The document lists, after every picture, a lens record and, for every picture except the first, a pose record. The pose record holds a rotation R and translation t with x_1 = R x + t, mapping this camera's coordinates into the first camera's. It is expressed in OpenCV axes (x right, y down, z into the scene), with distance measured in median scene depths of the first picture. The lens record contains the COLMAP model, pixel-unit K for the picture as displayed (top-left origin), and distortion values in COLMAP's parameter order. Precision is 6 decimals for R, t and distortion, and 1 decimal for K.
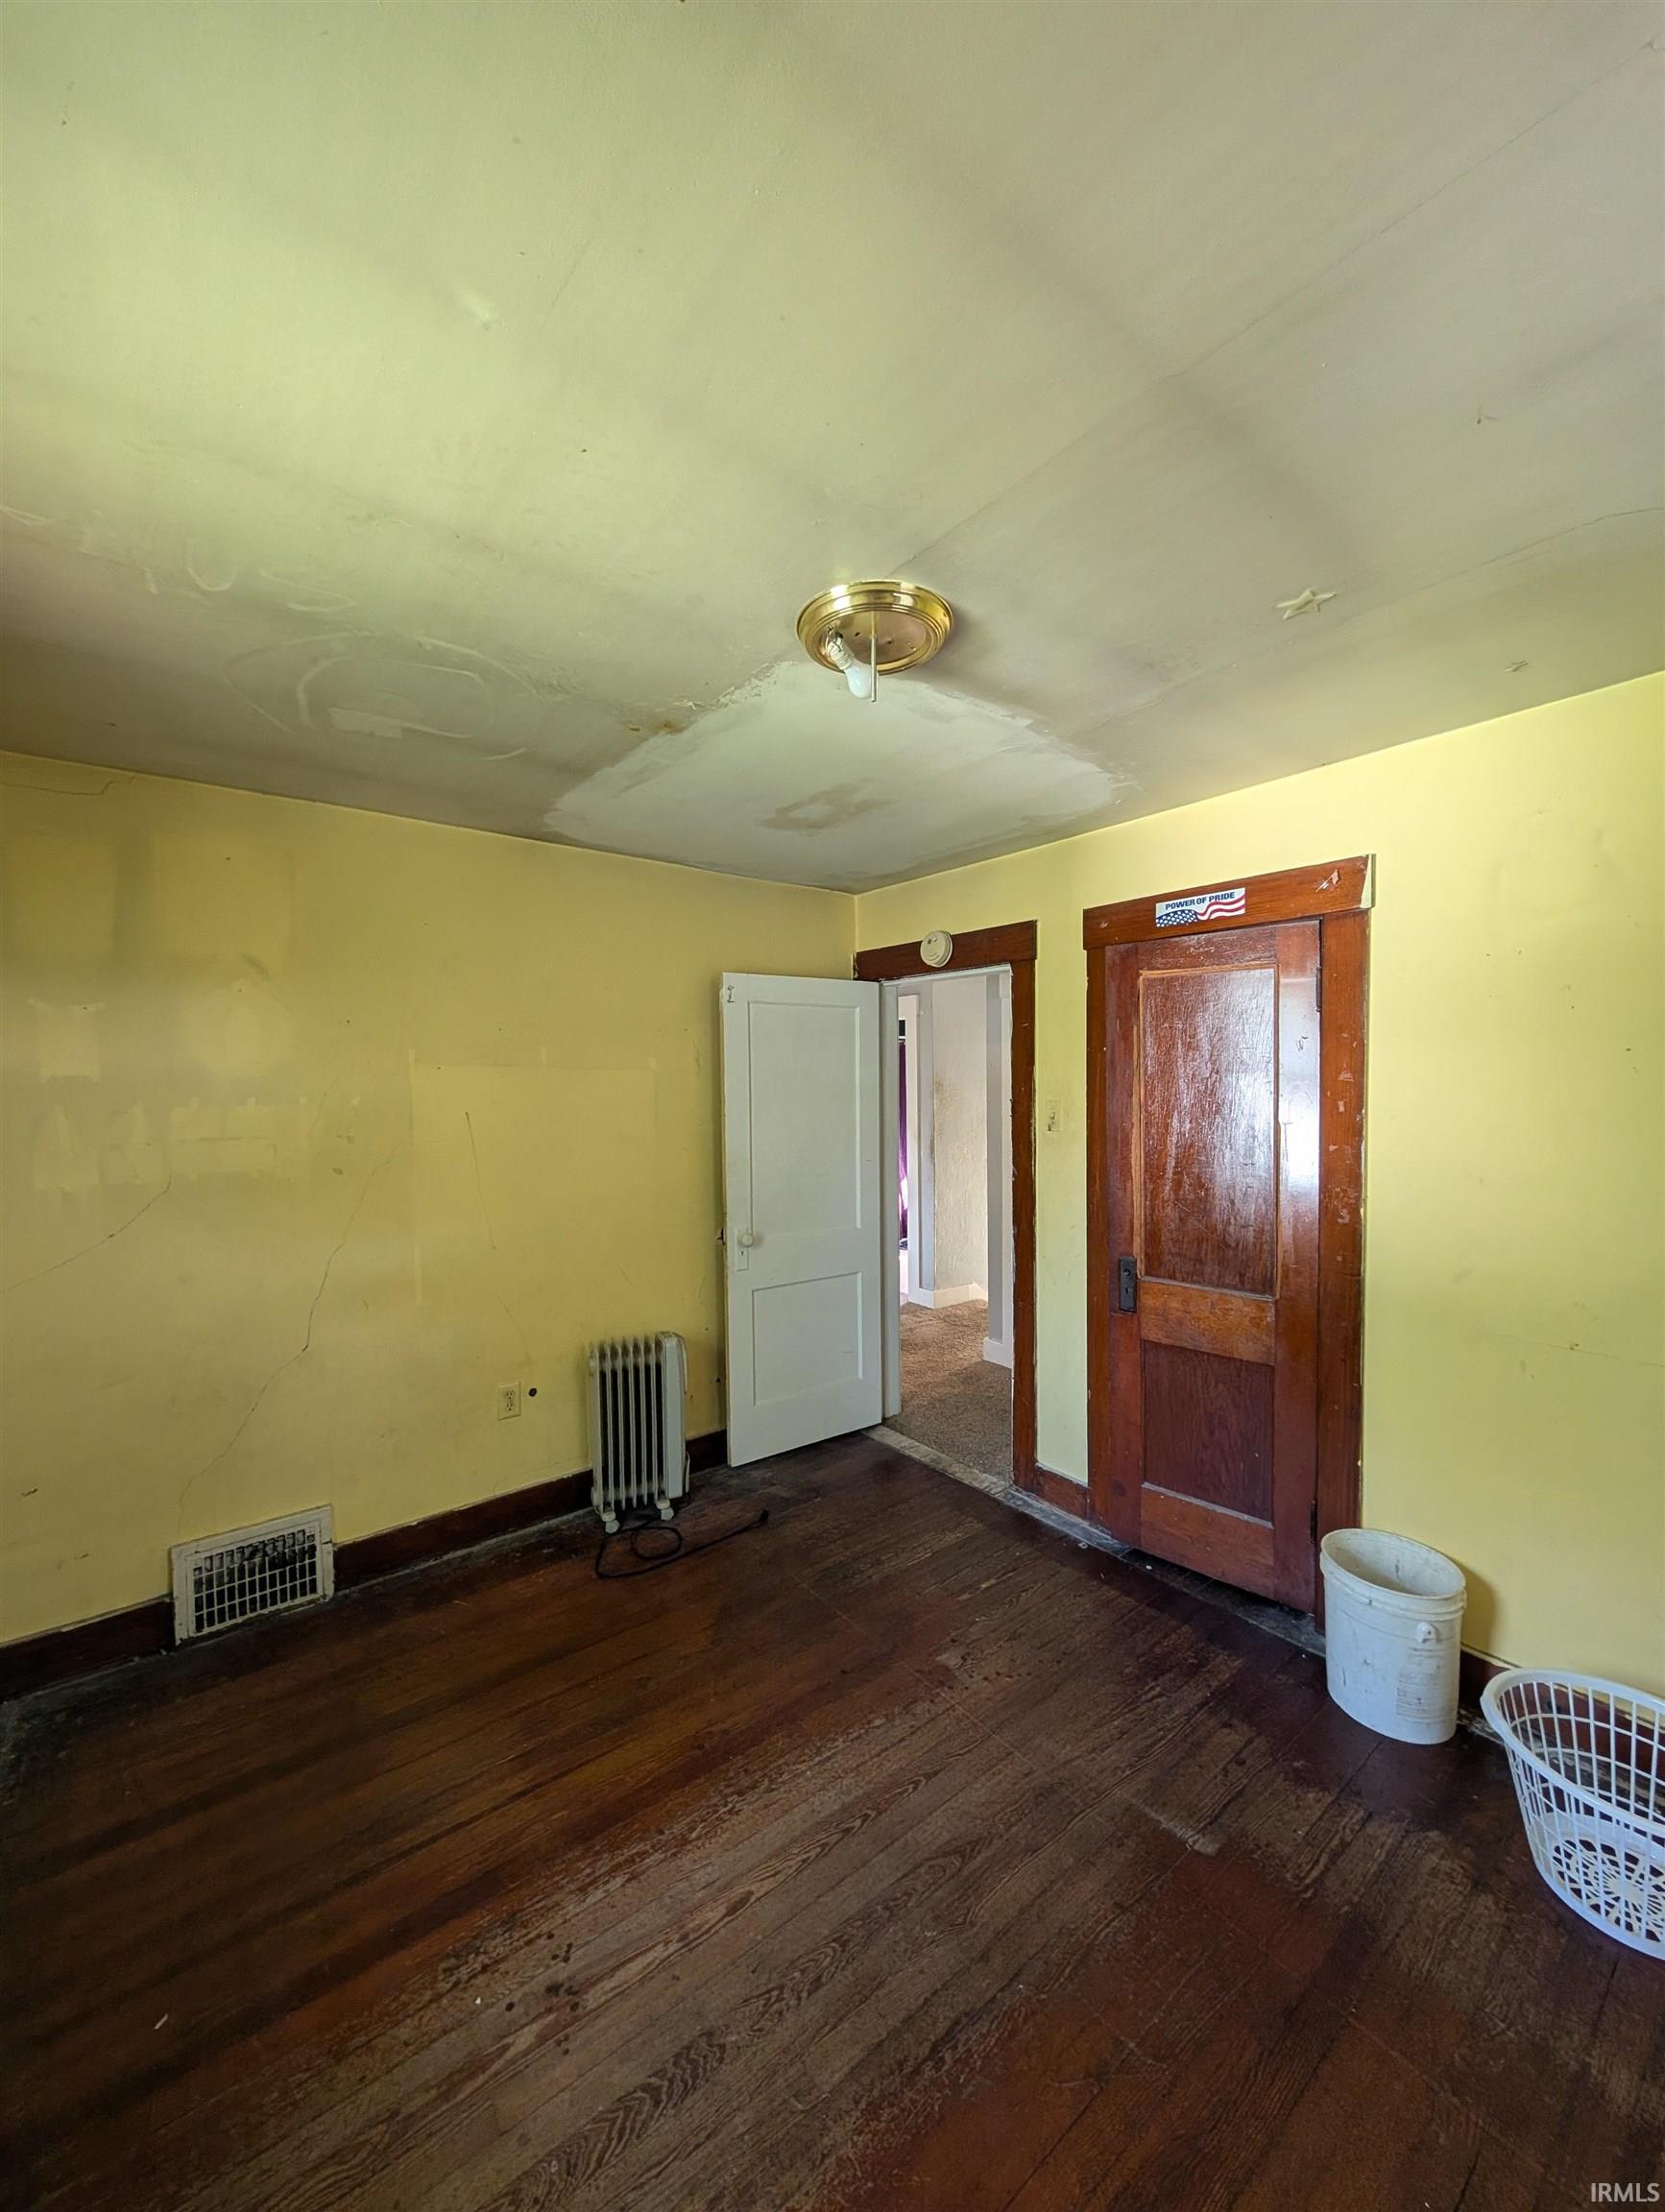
lens RADIAL K [[843.1, 0, 821.6], [0, 843.1, 1107.7], [0, 0, 1]] dist [0.001404, -0.000147]
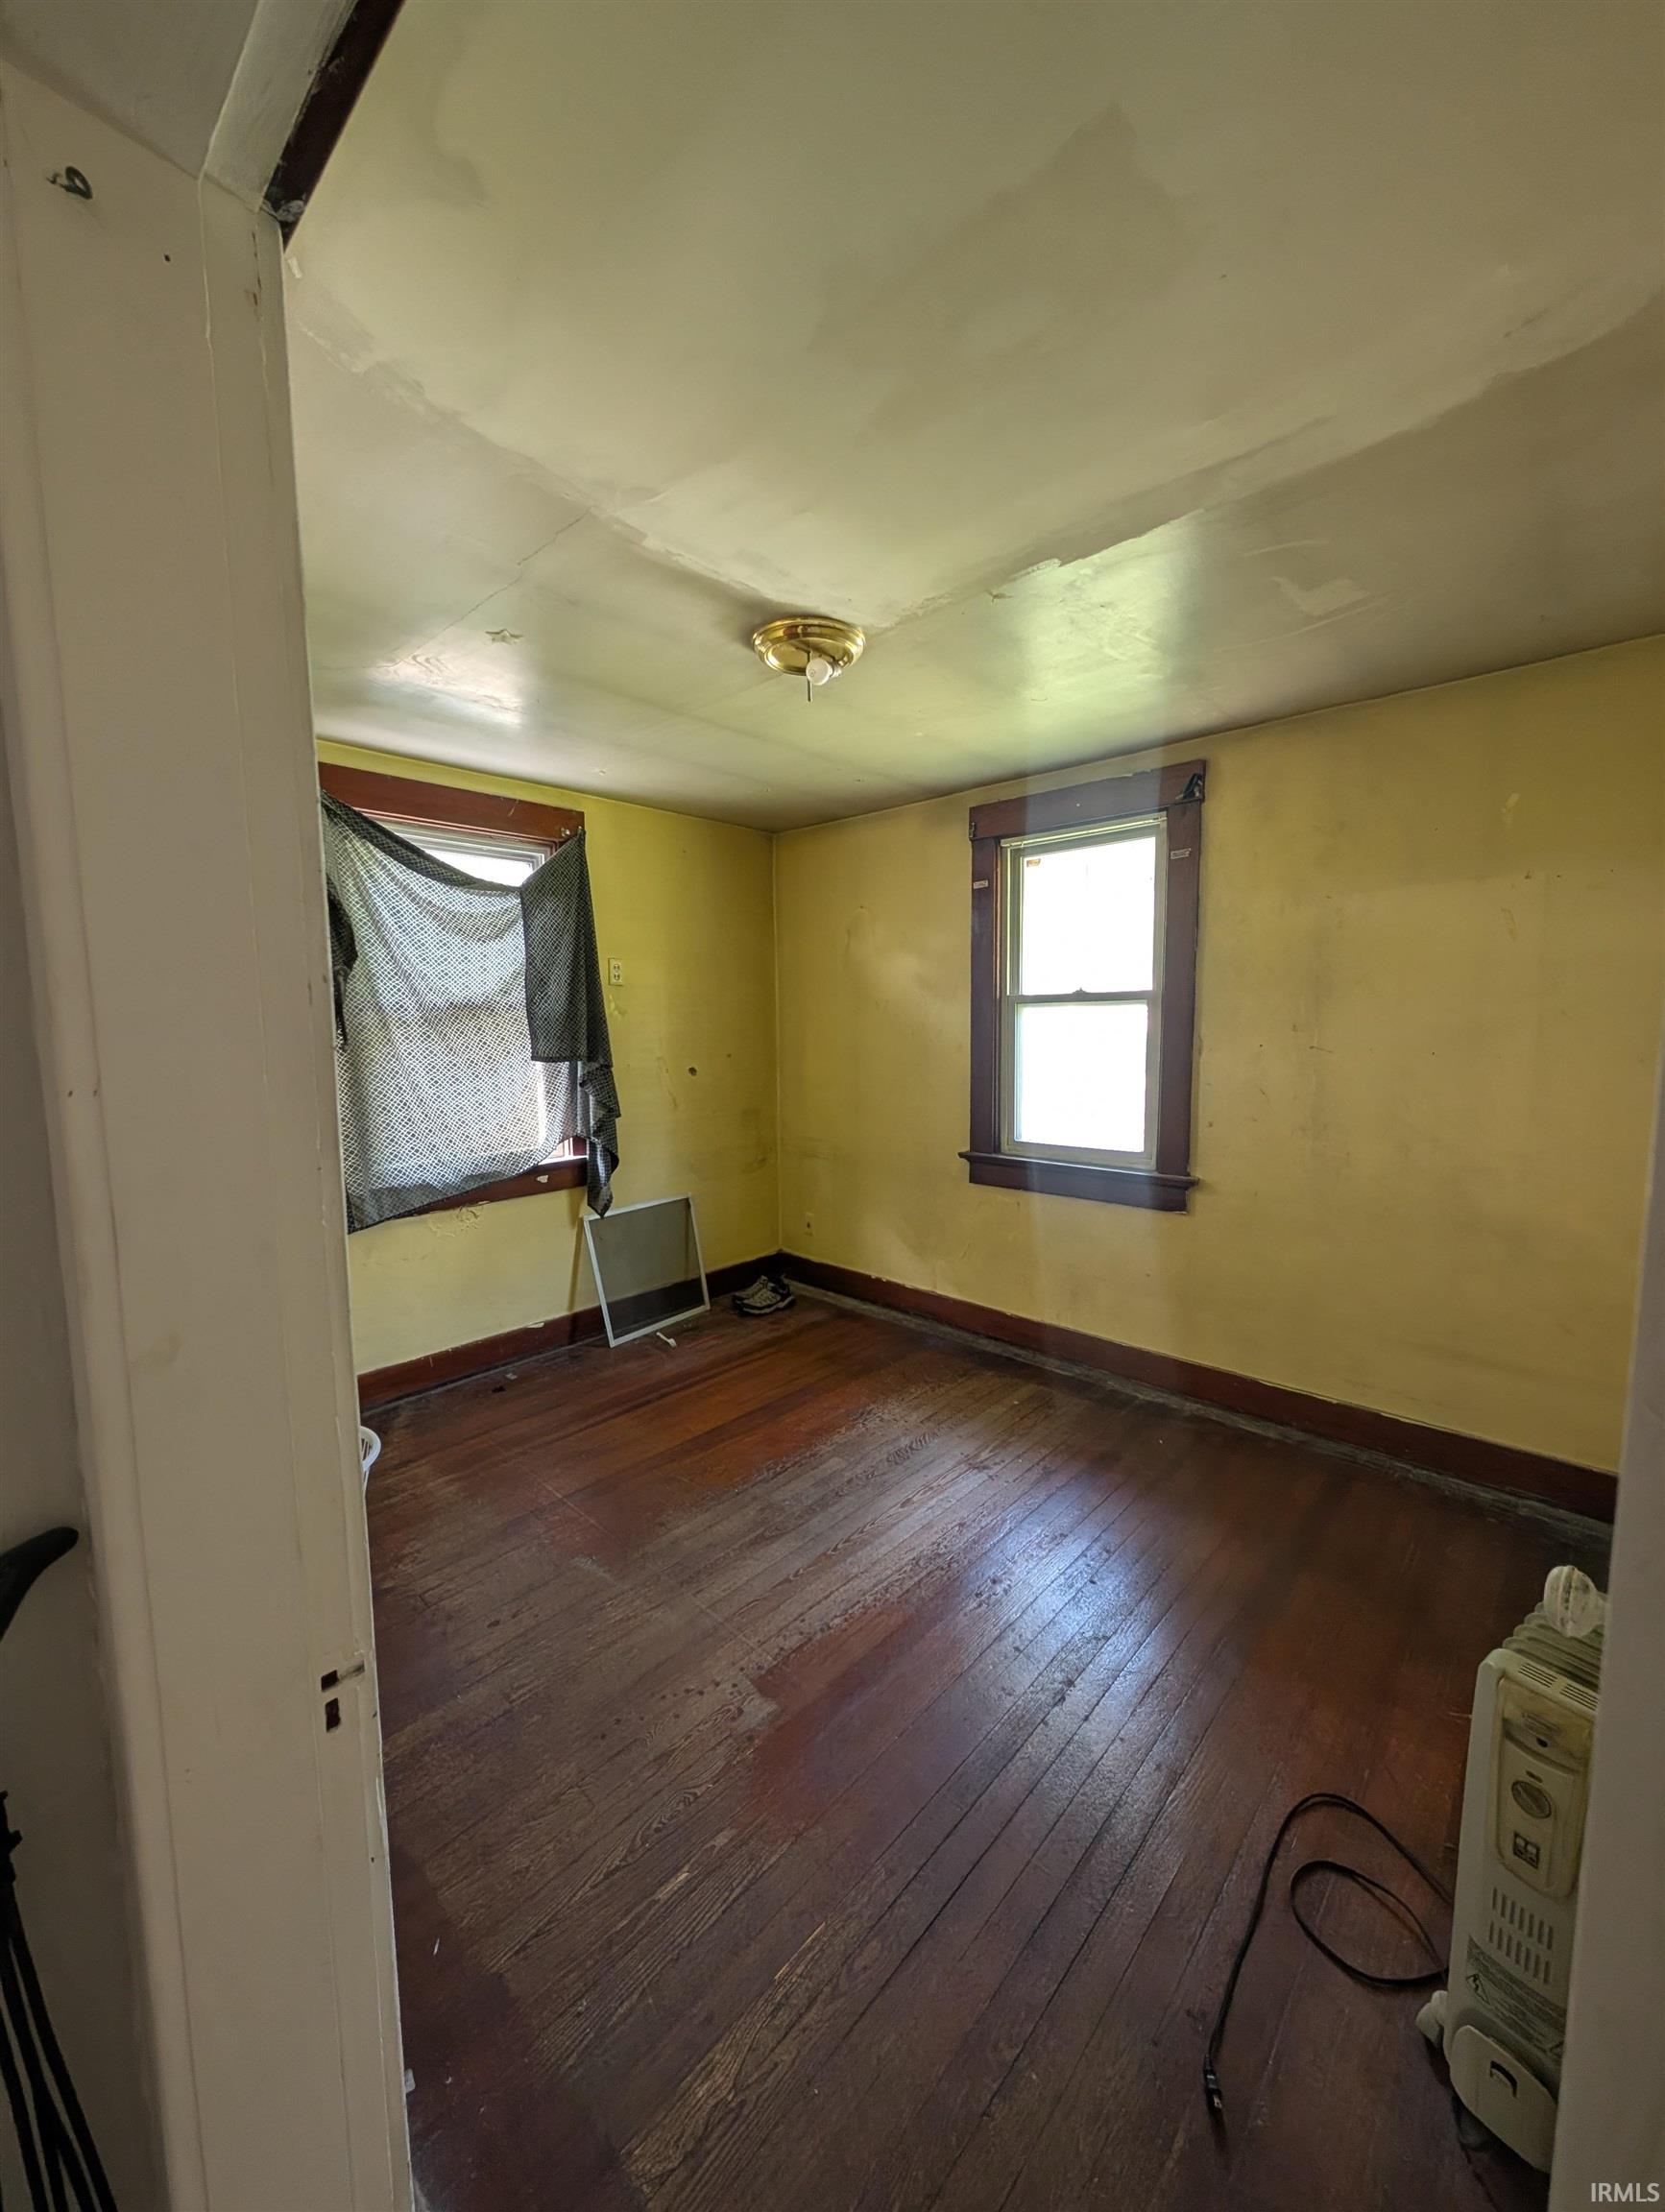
lens RADIAL K [[843.1, 0, 823.0], [0, 843.1, 1107.7], [0, 0, 1]] dist [0.001404, -0.000147]
pose [[-0.986867, 0.035549, -0.157575, 0.236097], [0.013683, 0.990375, 0.137735, -0.005281], [0.160955, 0.133770, -0.977854, 2.045798]]
